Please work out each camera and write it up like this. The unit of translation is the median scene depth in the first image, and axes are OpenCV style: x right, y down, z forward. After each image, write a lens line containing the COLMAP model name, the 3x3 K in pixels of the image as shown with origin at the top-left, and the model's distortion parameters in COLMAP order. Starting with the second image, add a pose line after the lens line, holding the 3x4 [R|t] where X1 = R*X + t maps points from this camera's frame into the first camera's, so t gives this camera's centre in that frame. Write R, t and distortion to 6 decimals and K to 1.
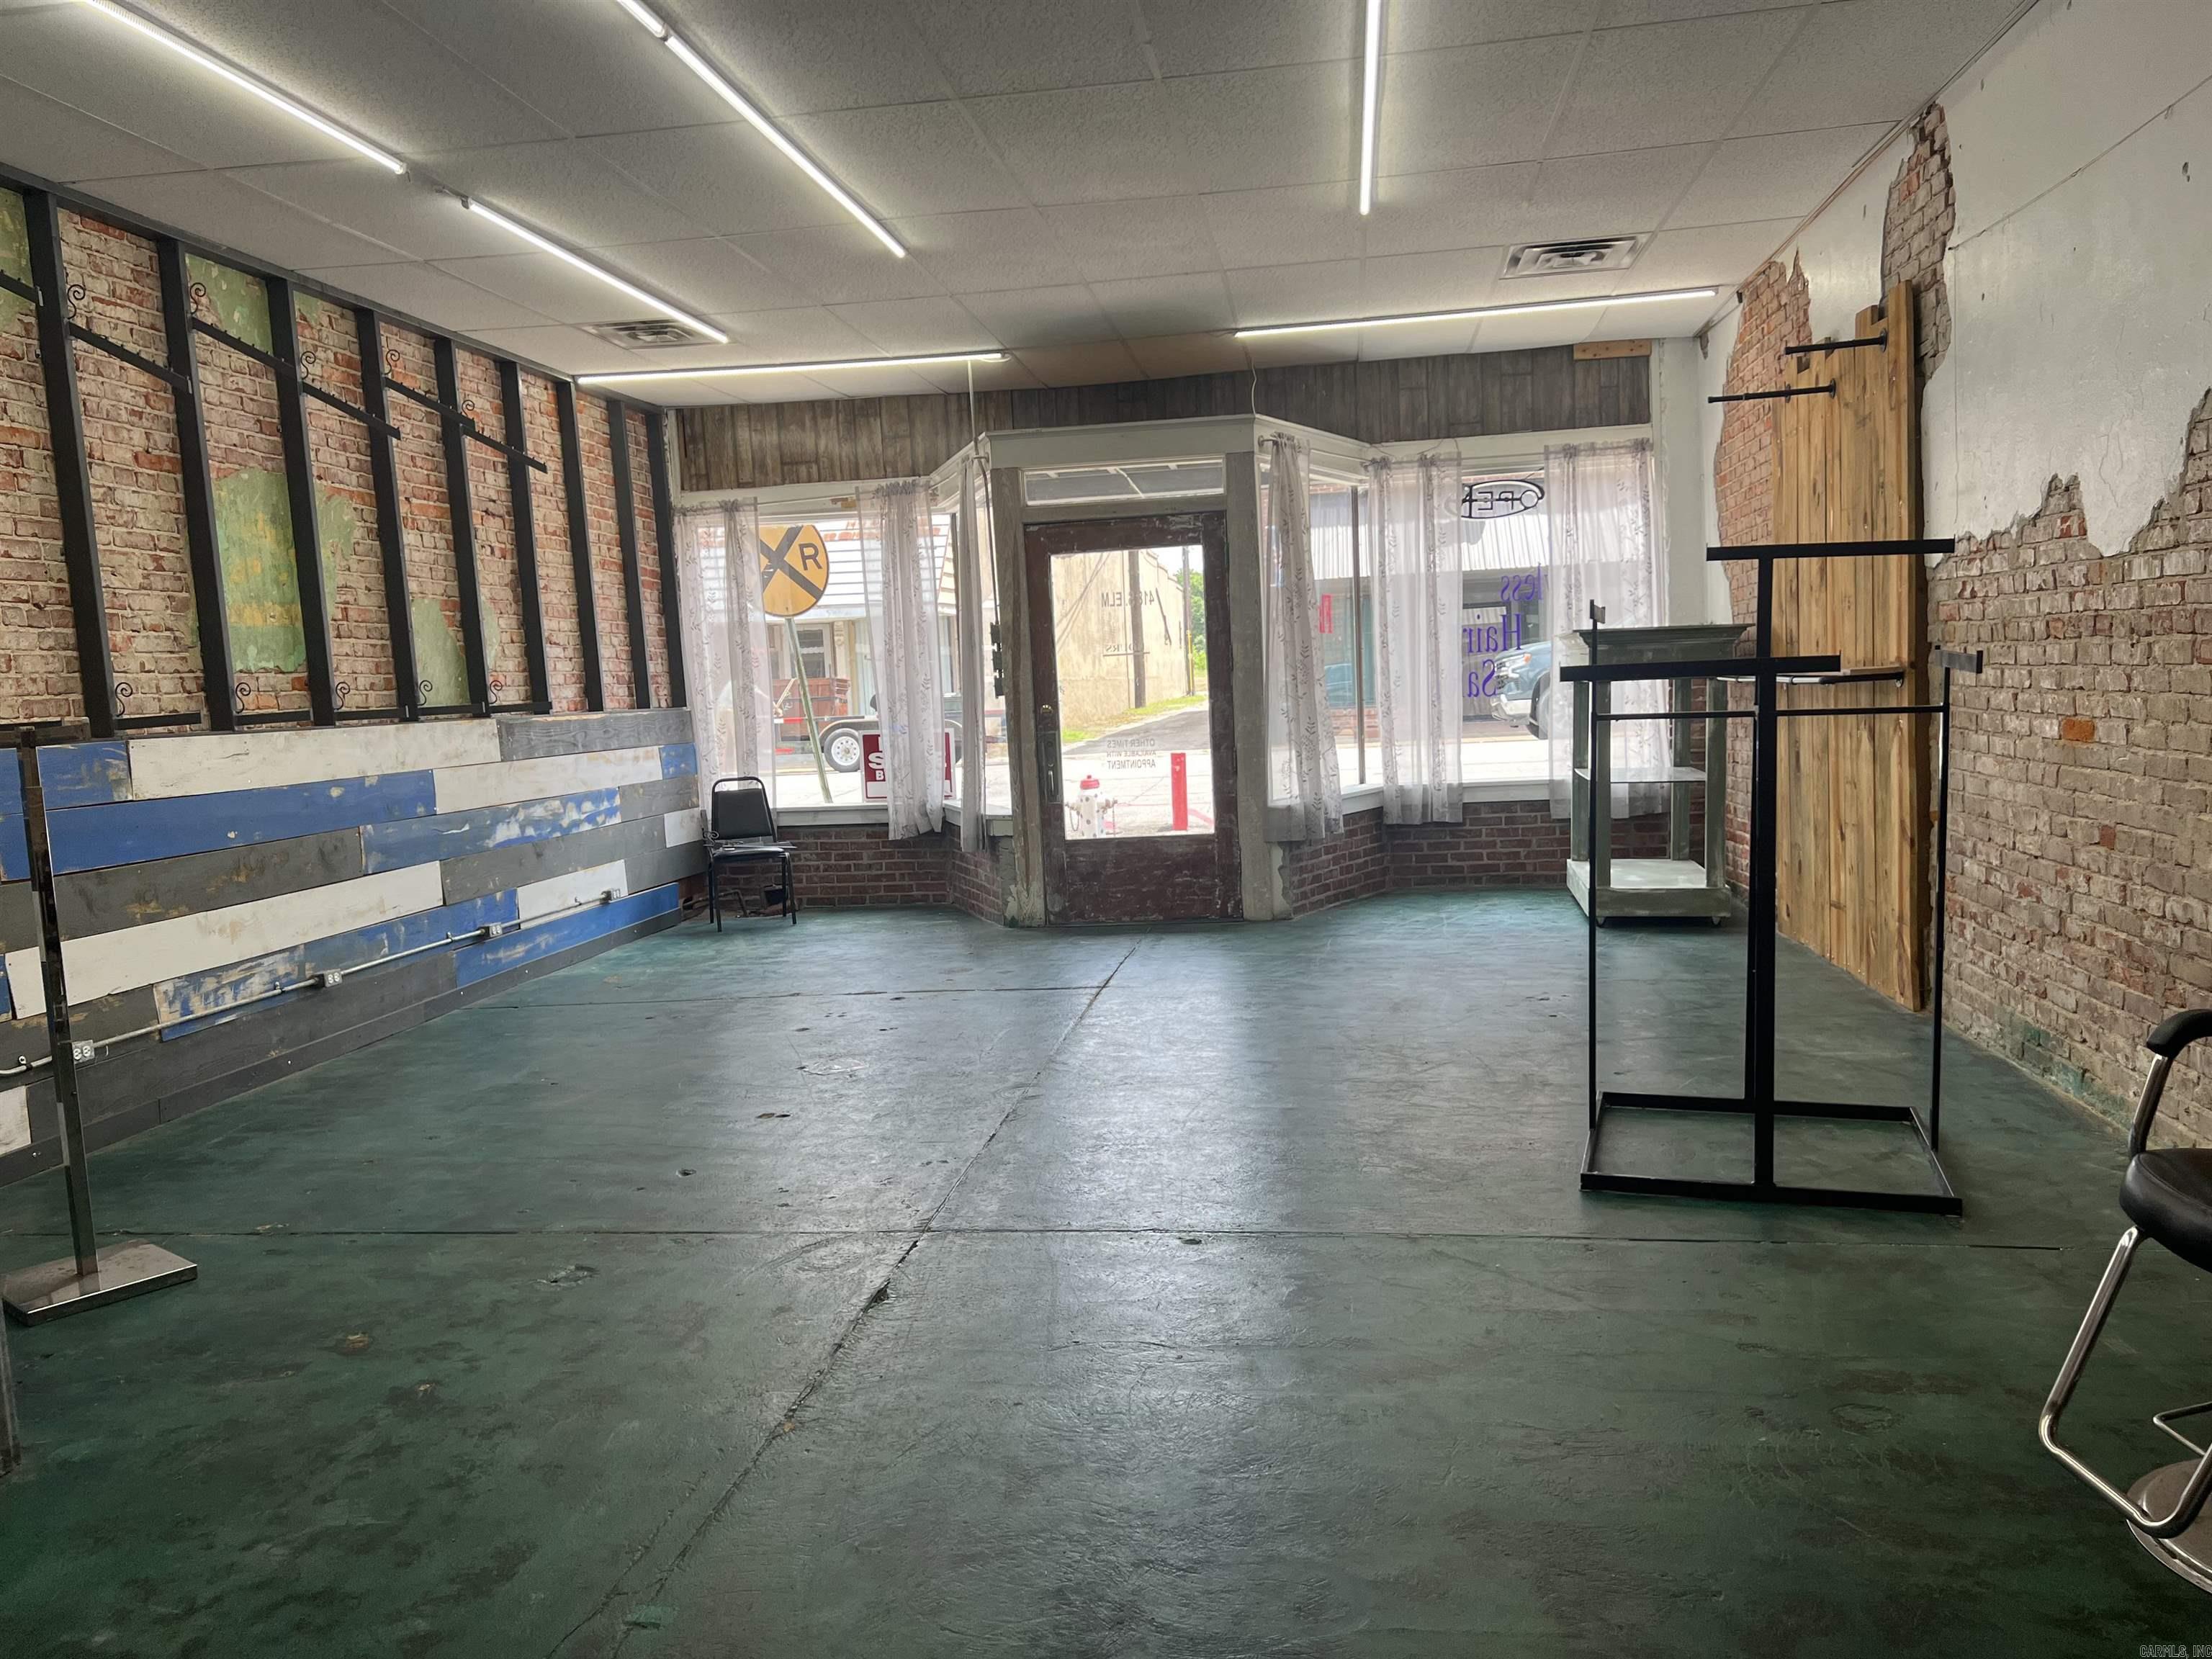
lens RADIAL K [[1650.4, 0, 1096.5], [0, 1650.4, 843.1], [0, 0, 1]] dist [0.052229, -0.058550]
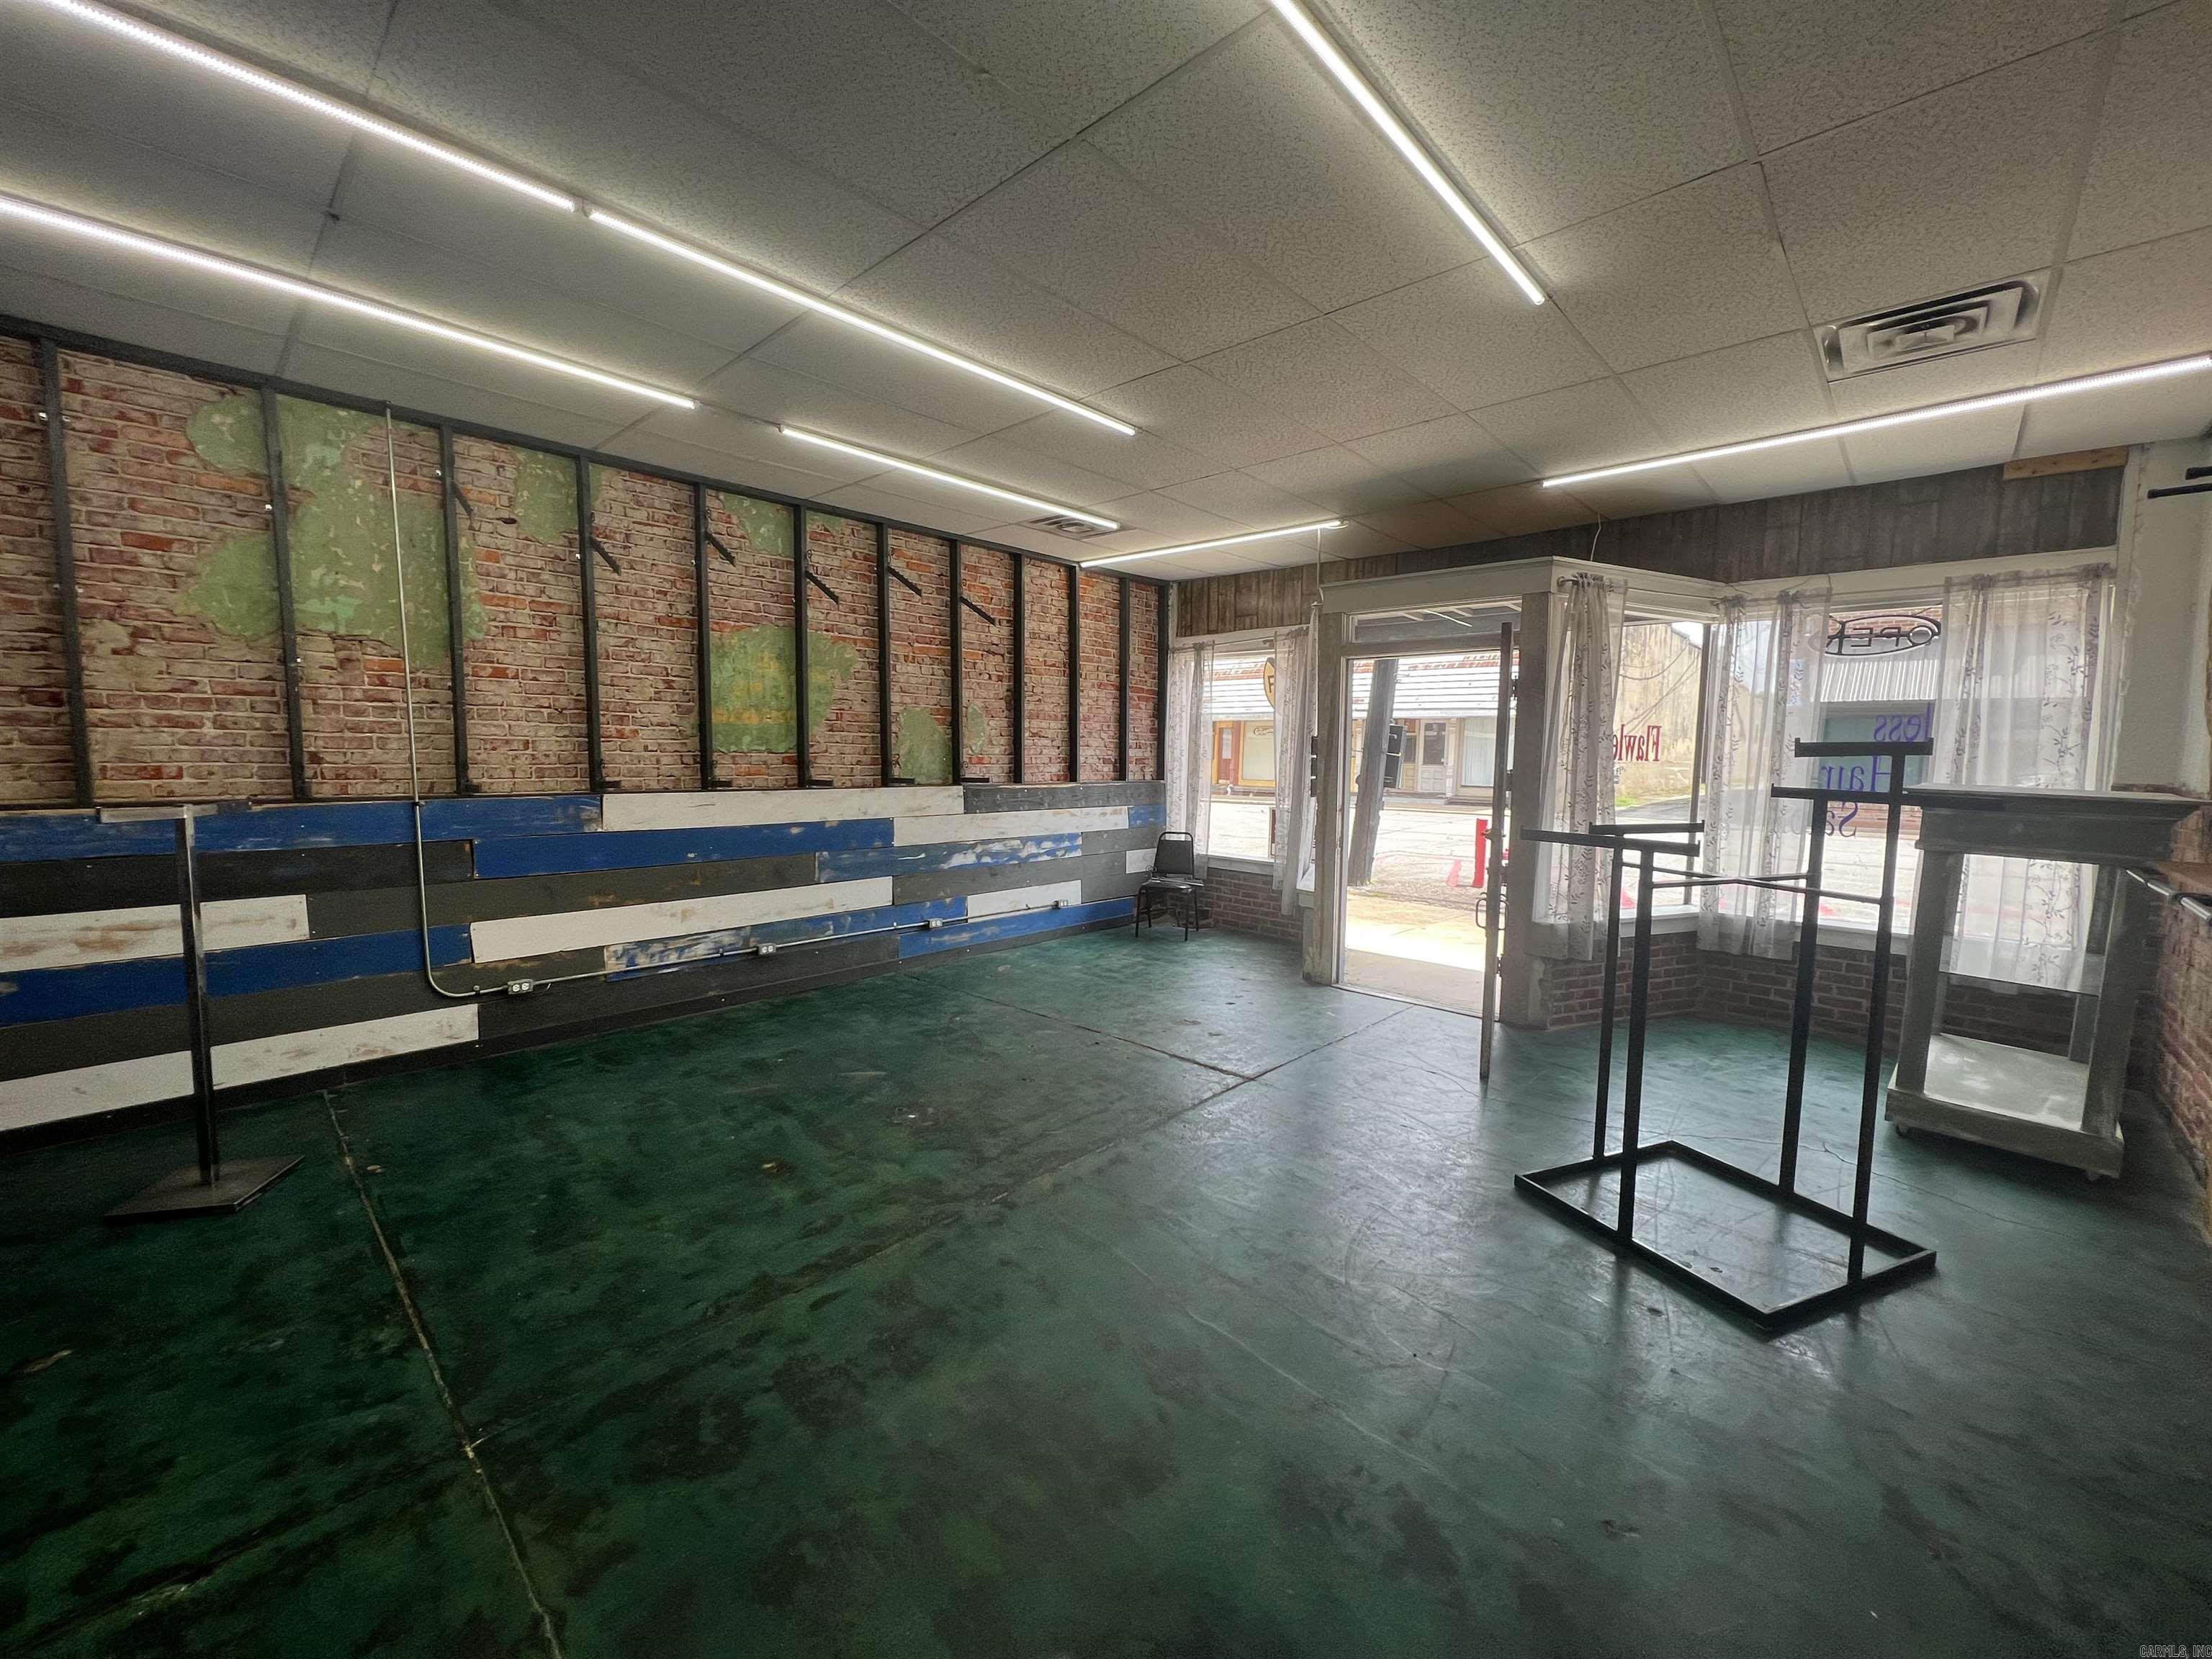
lens RADIAL K [[883.5, 0, 1100.8], [0, 883.5, 828.6], [0, 0, 1]] dist [-0.002387, -0.000312]
pose [[0.818754, 0.110820, -0.563348, 0.188579], [-0.109976, 0.993298, 0.035562, -0.071076], [0.563513, 0.032838, 0.825454, 0.359526]]
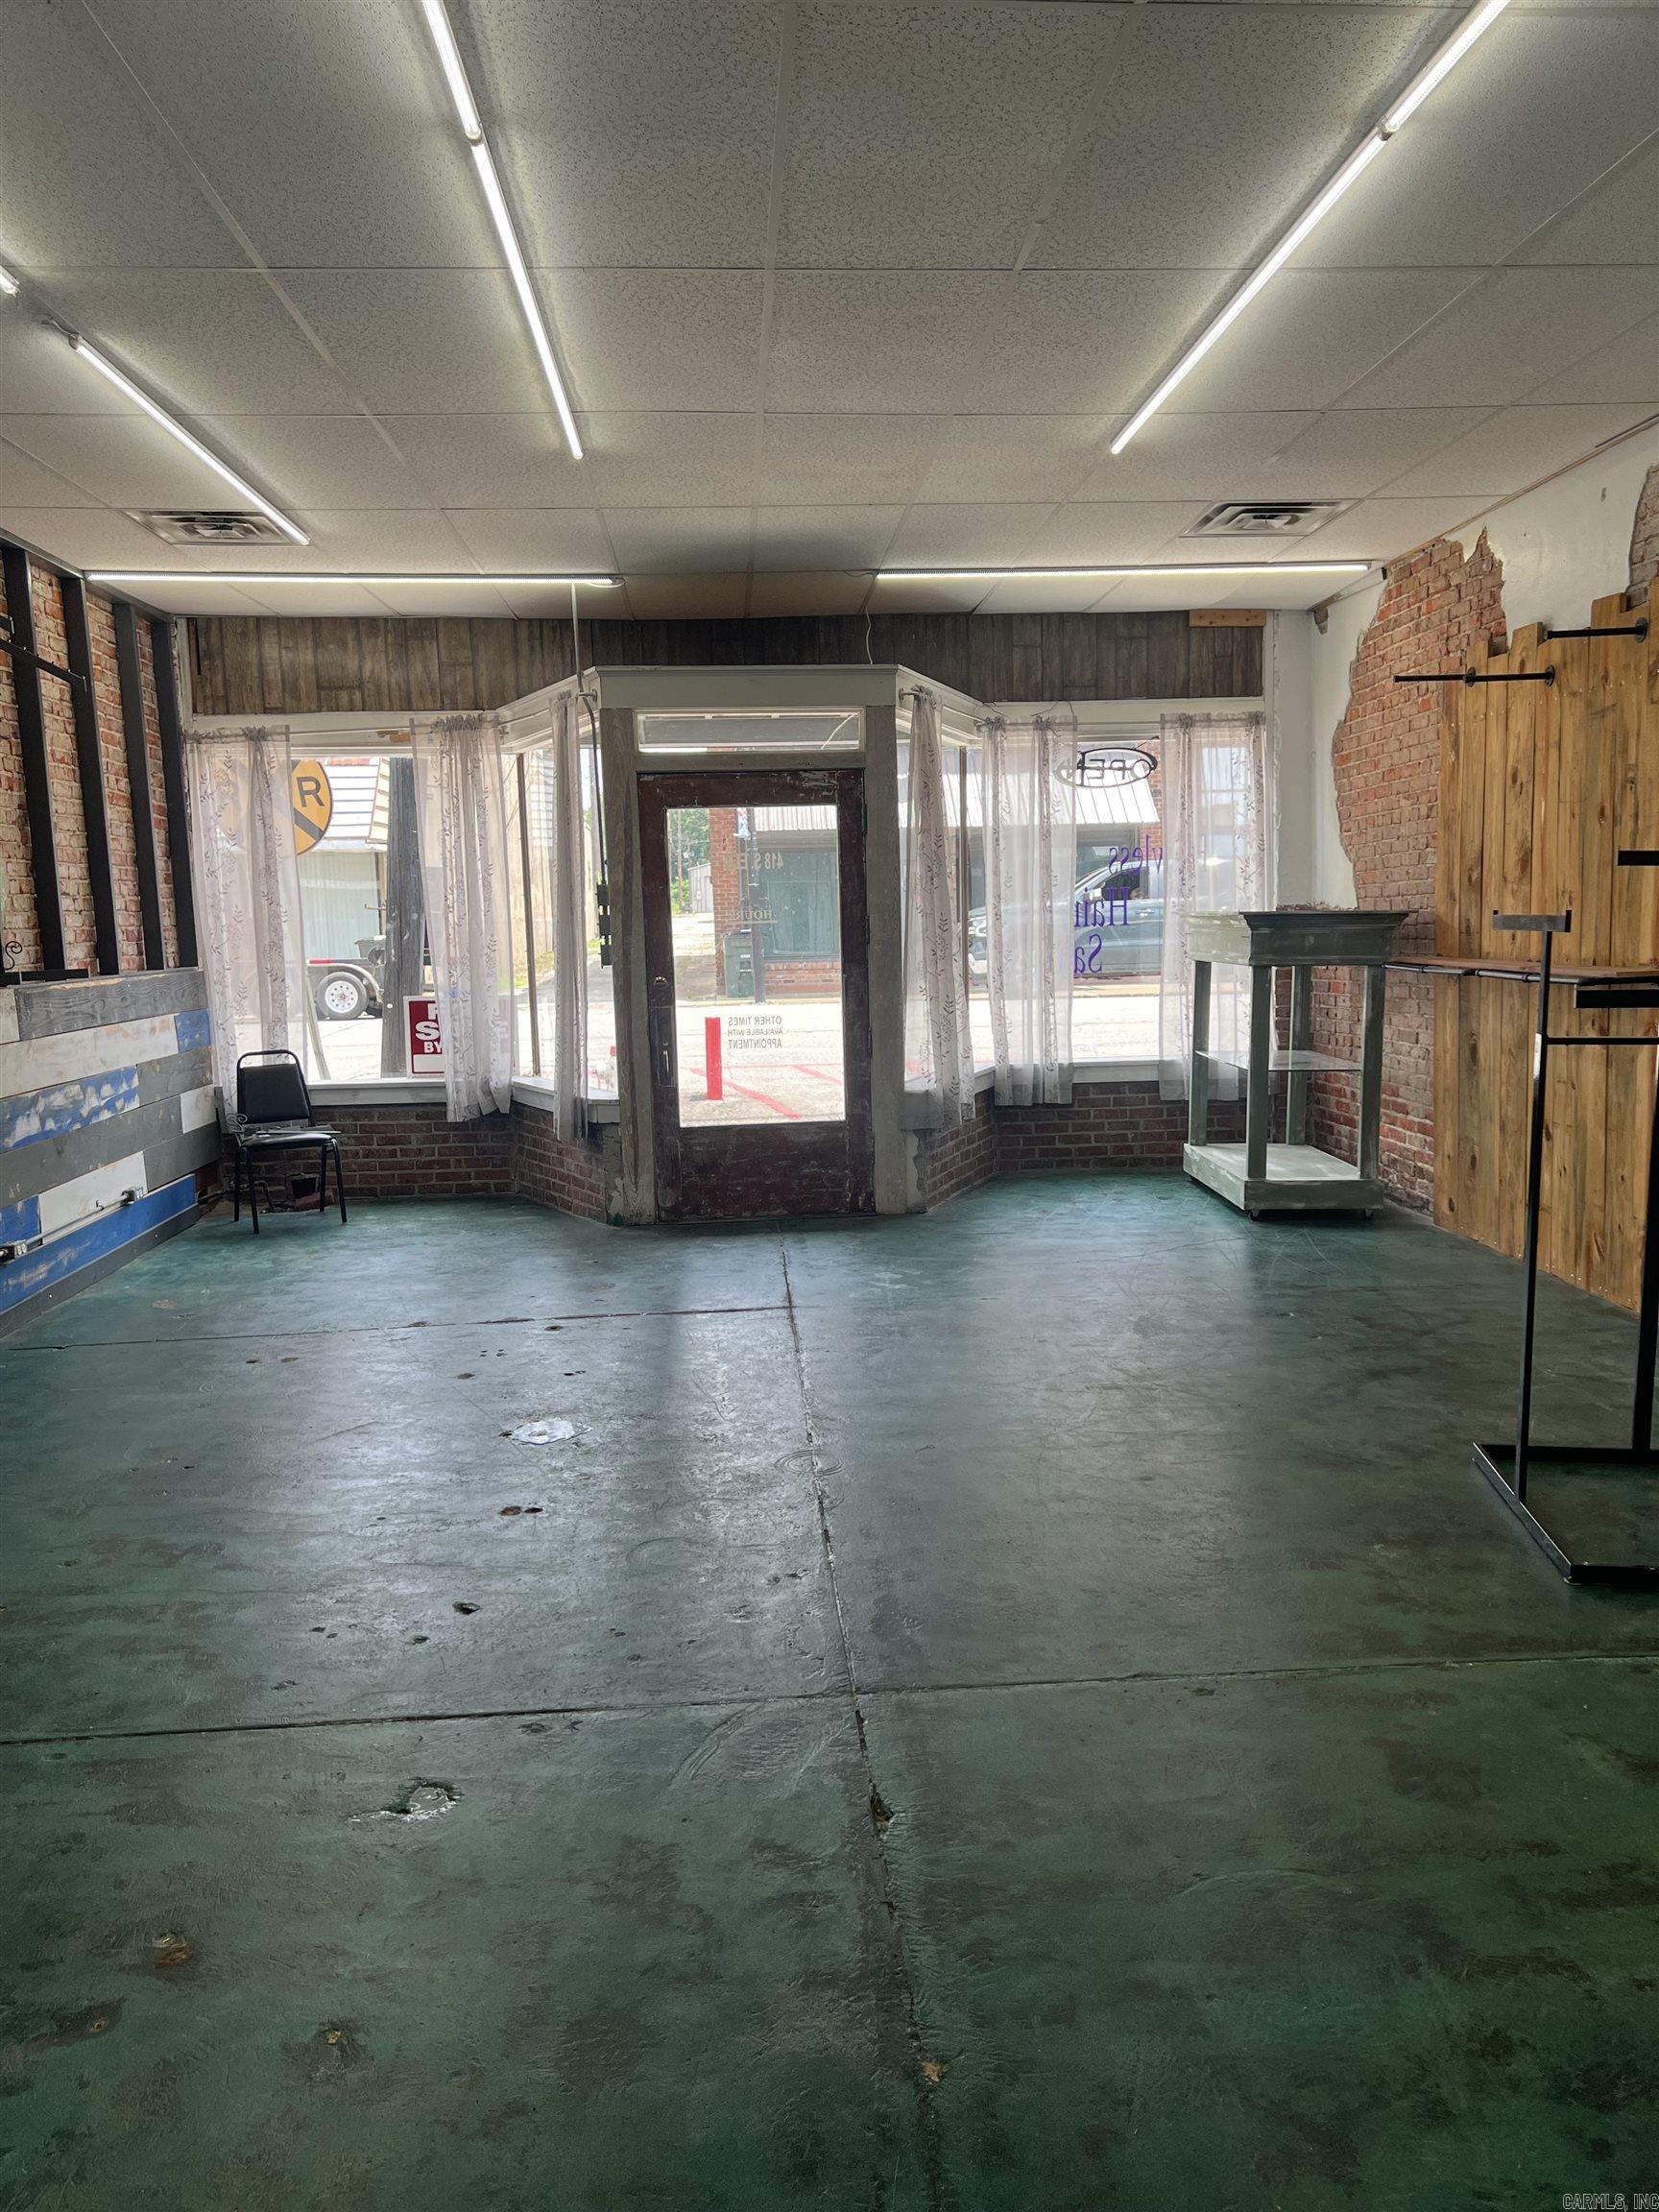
lens RADIAL K [[1650.4, 0, 835.1], [0, 1650.4, 1103.7], [0, 0, 1]] dist [0.052229, -0.058550]
pose [[0.976645, -0.000742, 0.214858, -0.129738], [-0.001777, 0.999932, 0.011531, -0.025693], [-0.214852, -0.011644, 0.976577, 0.105493]]
